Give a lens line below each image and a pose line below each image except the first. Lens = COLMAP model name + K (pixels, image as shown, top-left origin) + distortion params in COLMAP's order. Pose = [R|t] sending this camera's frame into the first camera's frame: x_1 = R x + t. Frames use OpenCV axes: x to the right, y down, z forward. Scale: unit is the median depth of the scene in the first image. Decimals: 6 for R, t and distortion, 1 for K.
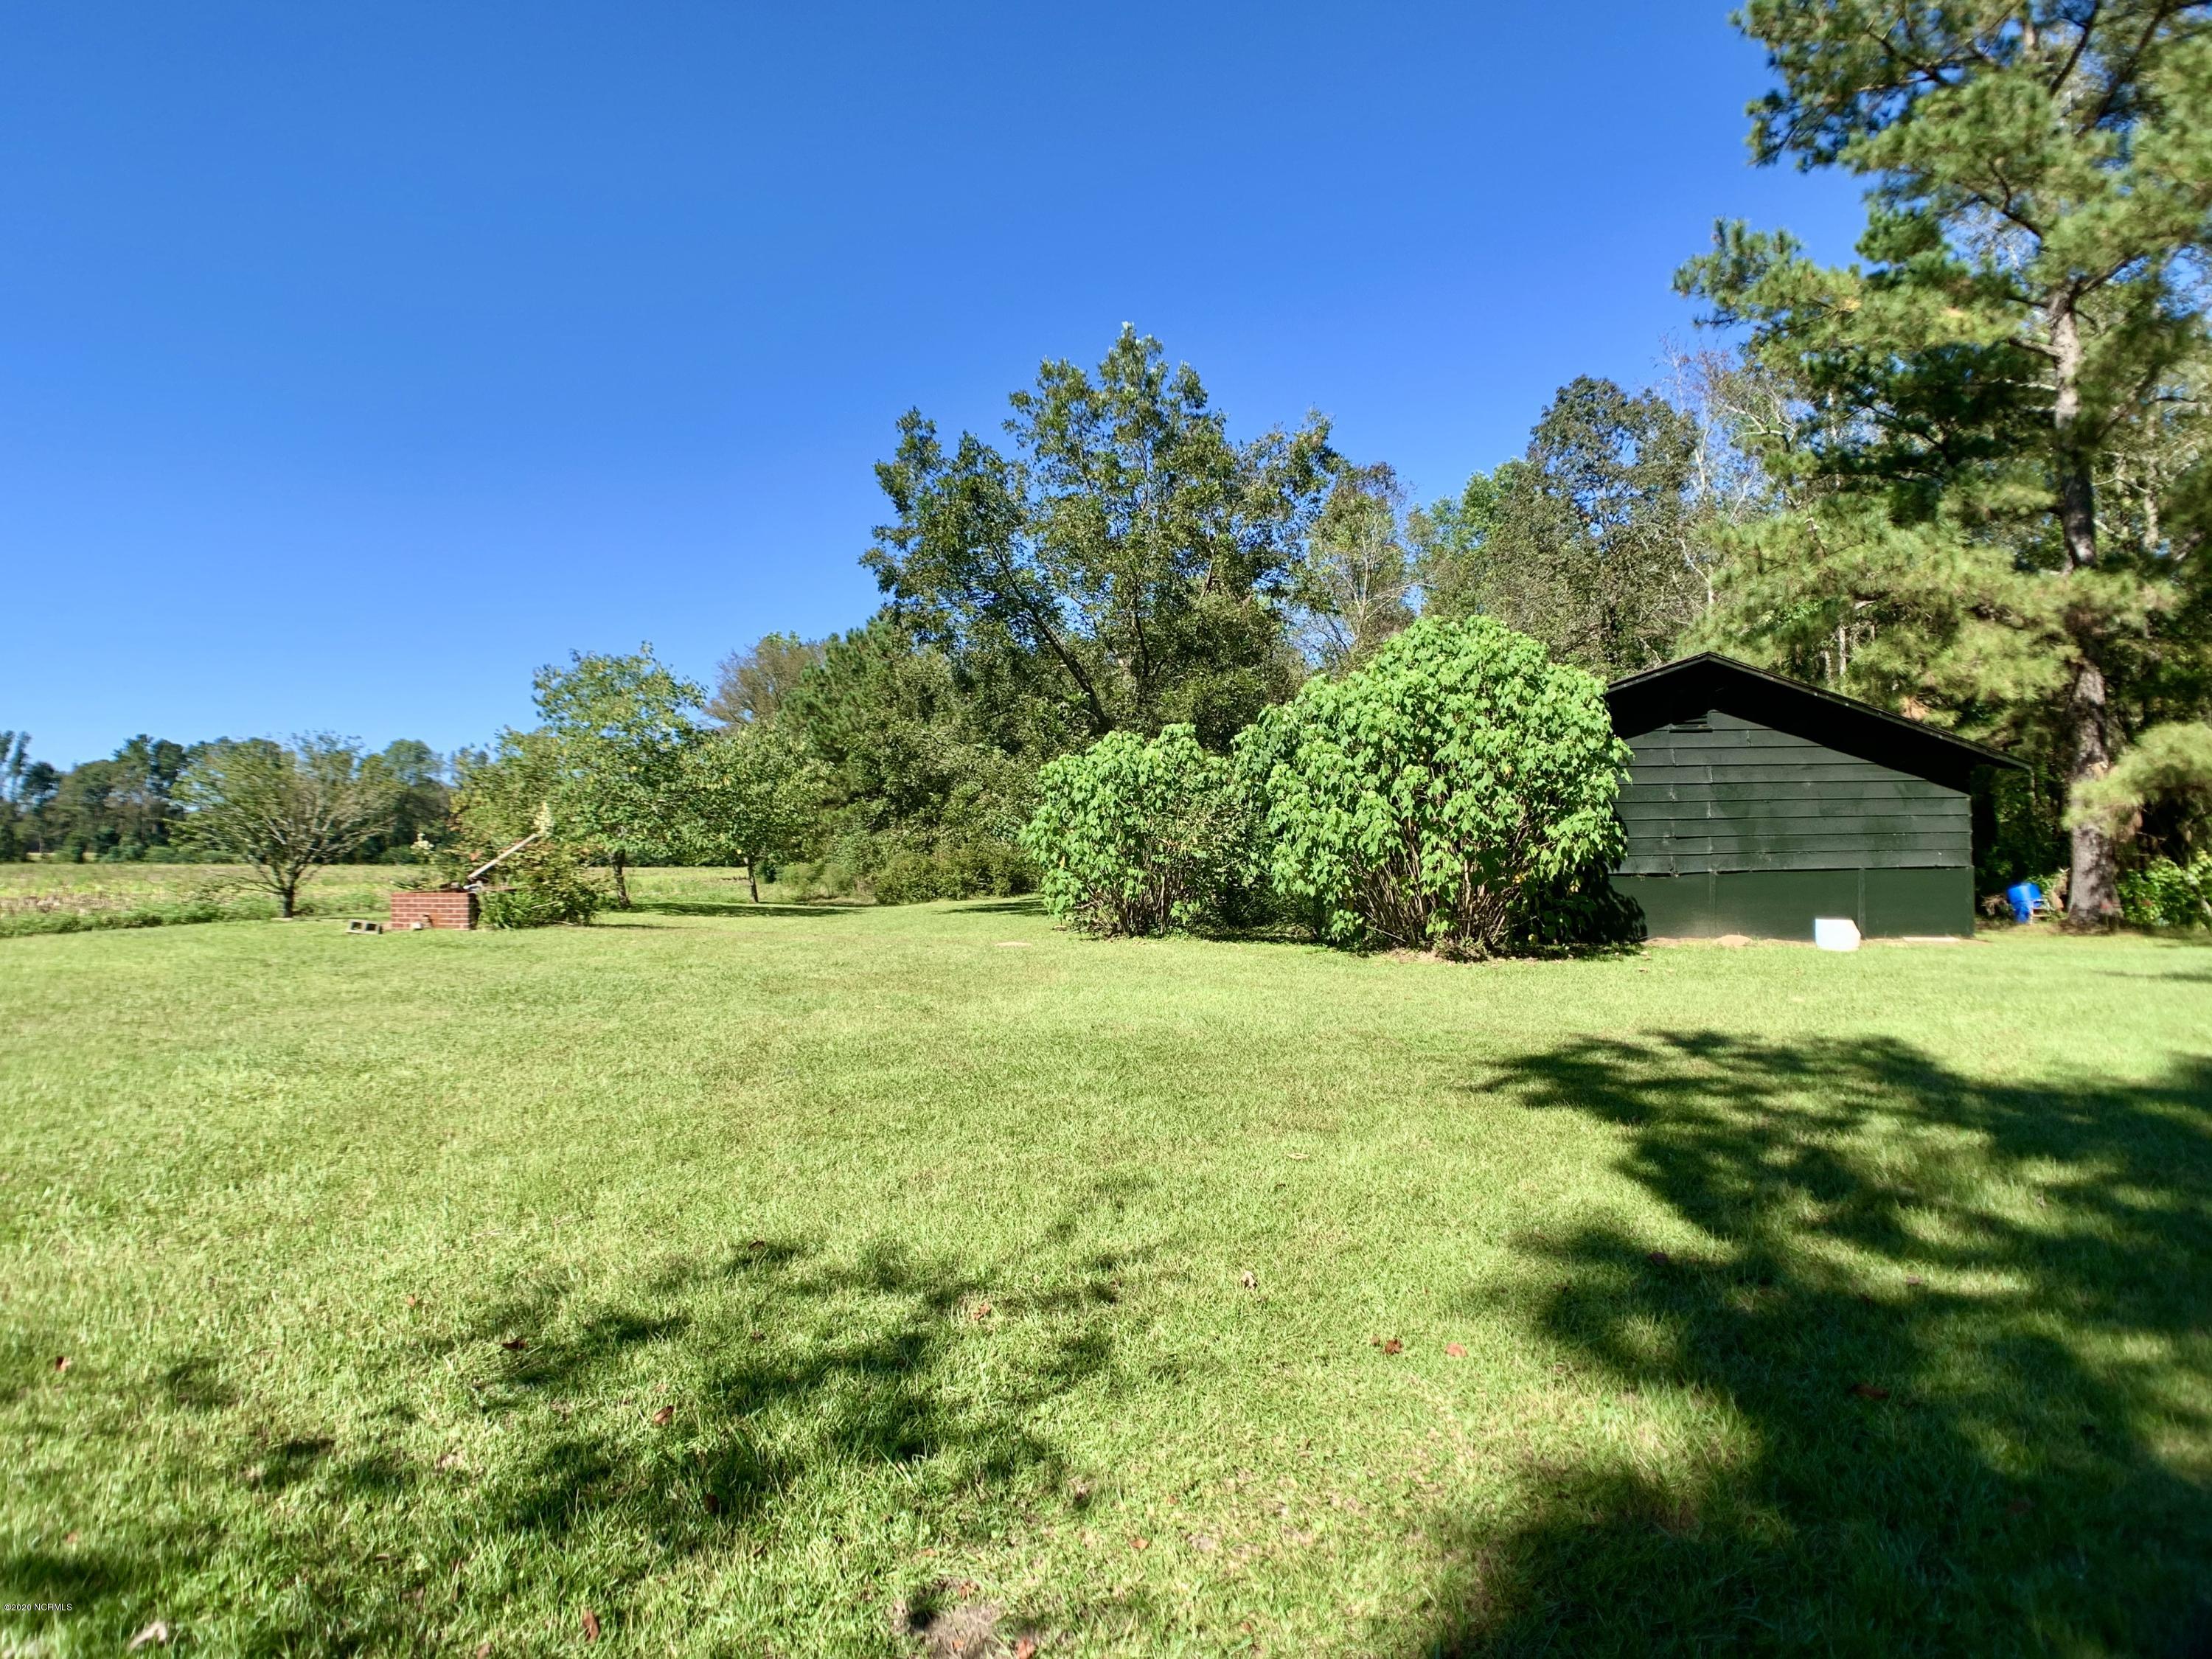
lens RADIAL K [[1160.3, 0, 1111.1], [0, 1160.3, 828.7], [0, 0, 1]] dist [-0.076833, 0.004879]
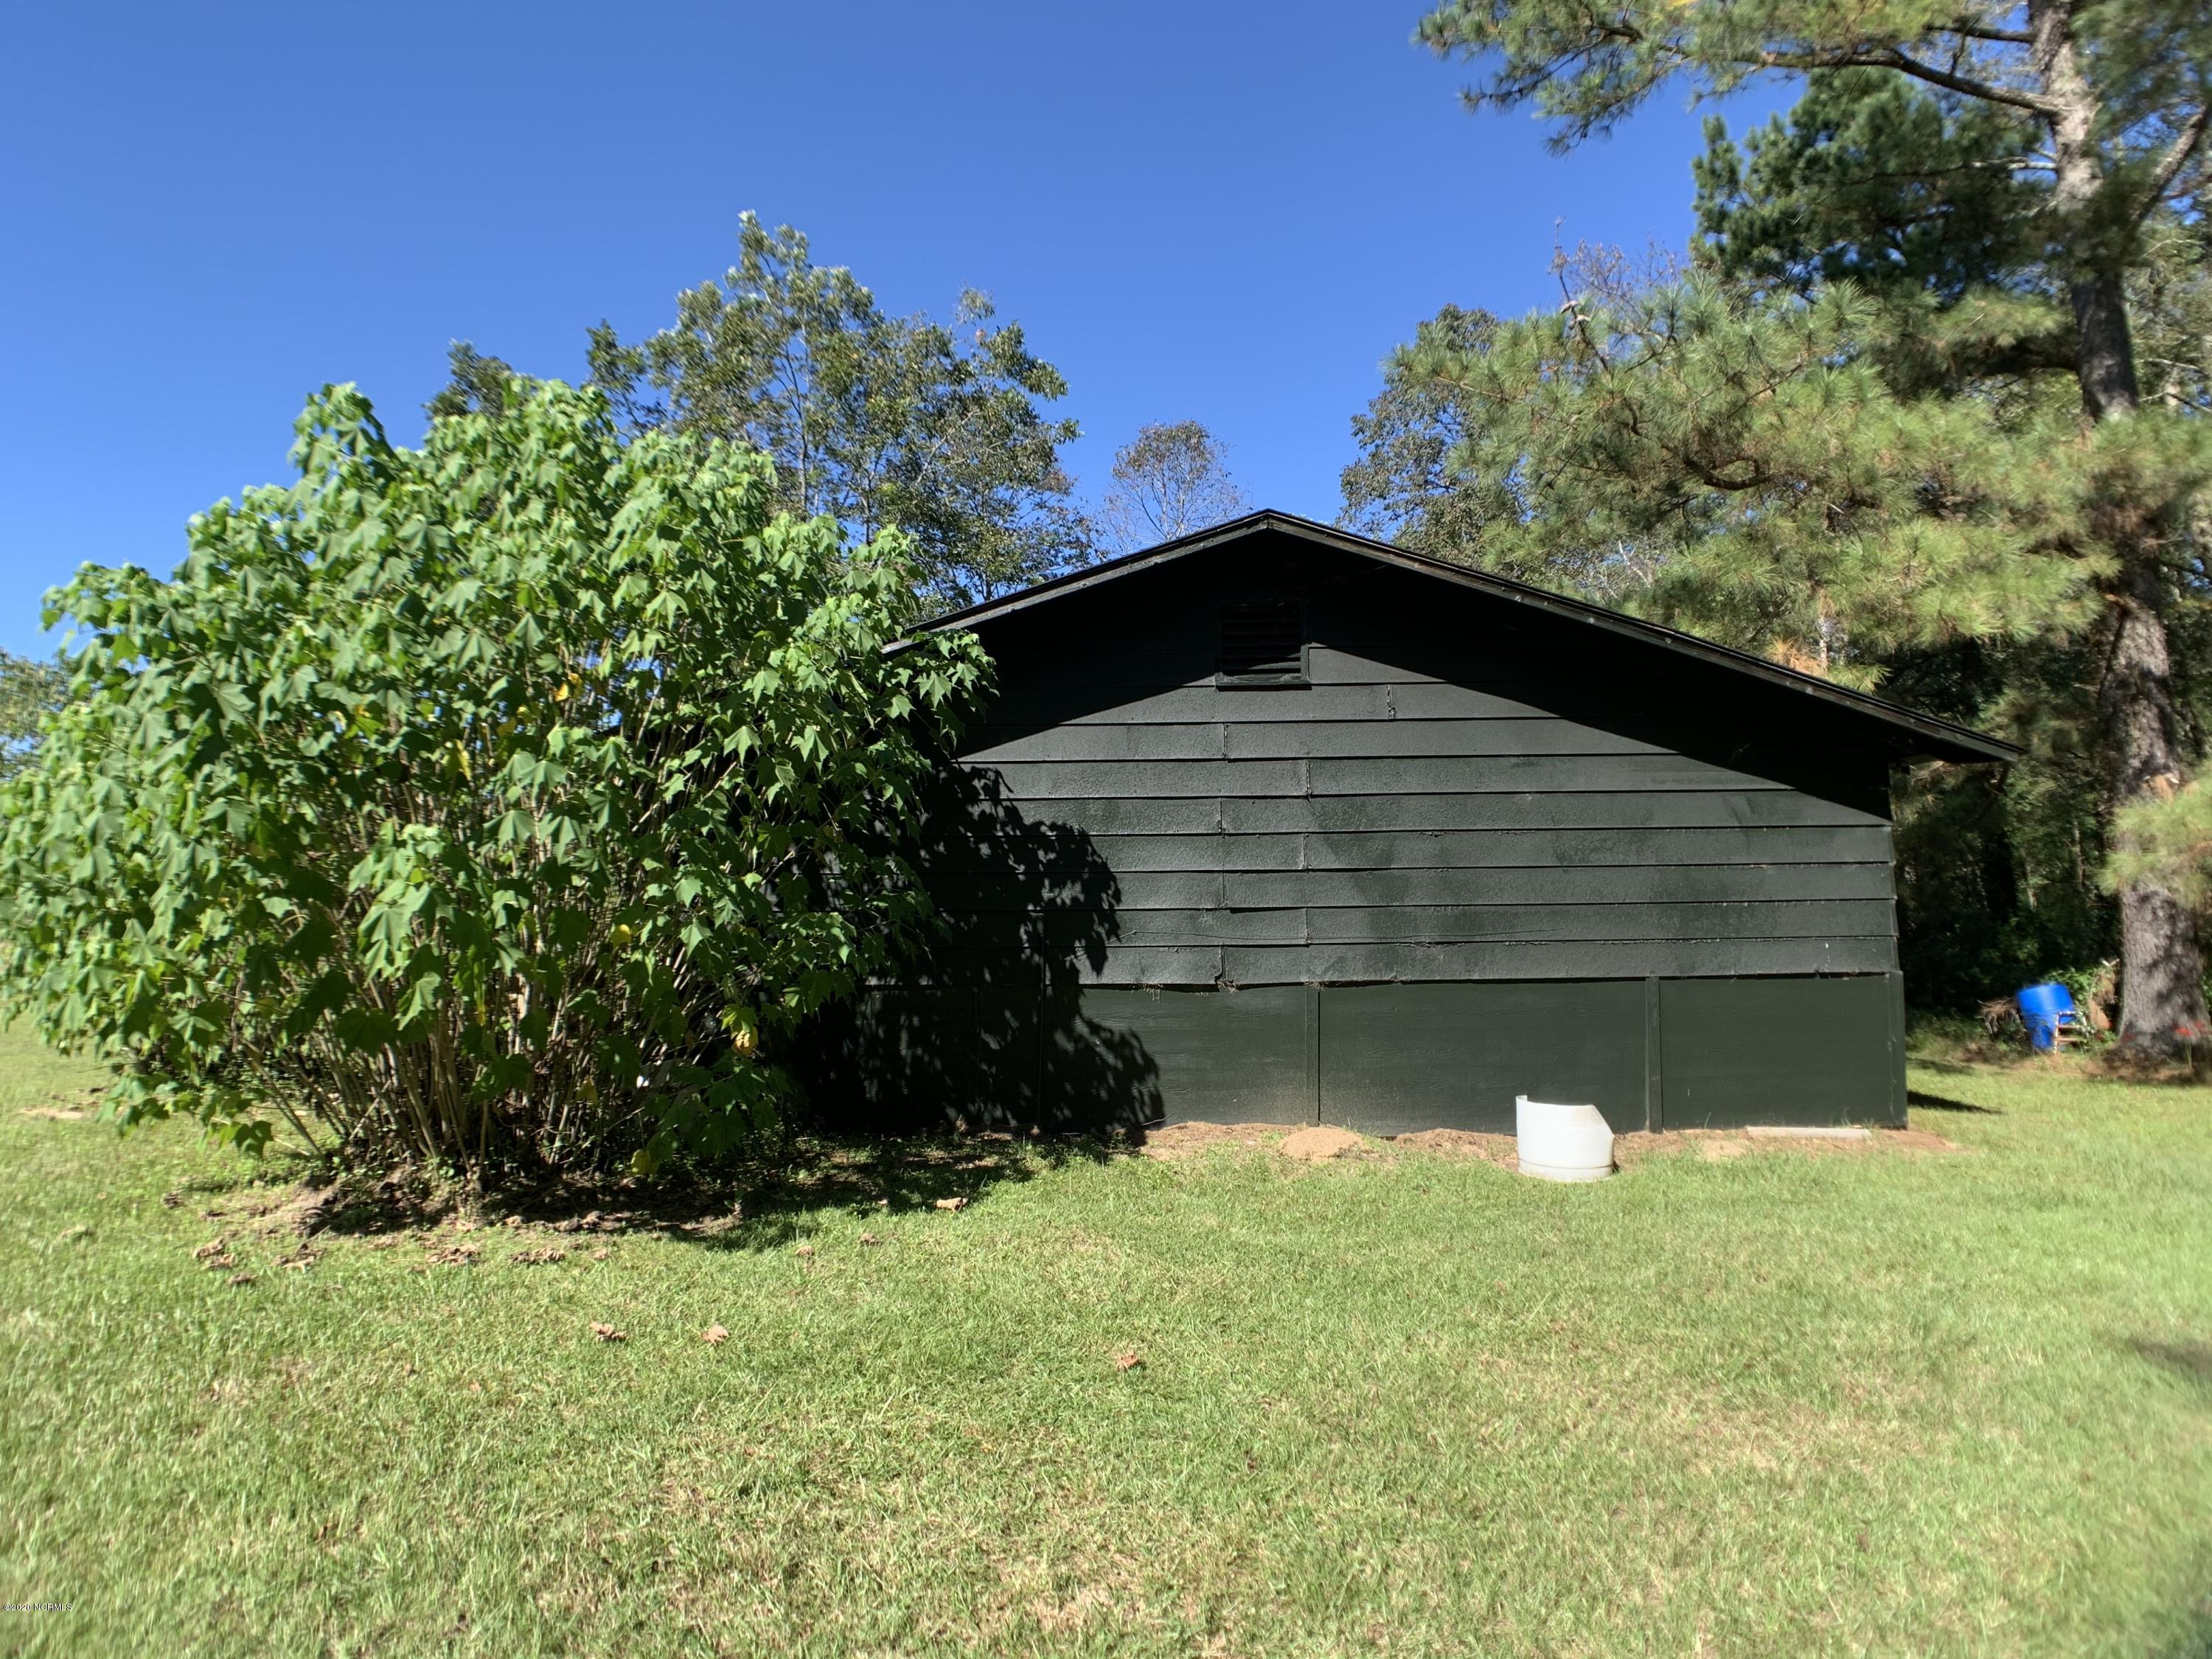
lens RADIAL K [[1160.3, 0, 1103.3], [0, 1160.3, 824.7], [0, 0, 1]] dist [-0.076833, 0.004879]
pose [[0.999242, 0.002419, -0.038848, 0.372055], [-0.004628, 0.998370, -0.056887, -0.000026], [0.038647, 0.057024, 0.997625, 0.415559]]
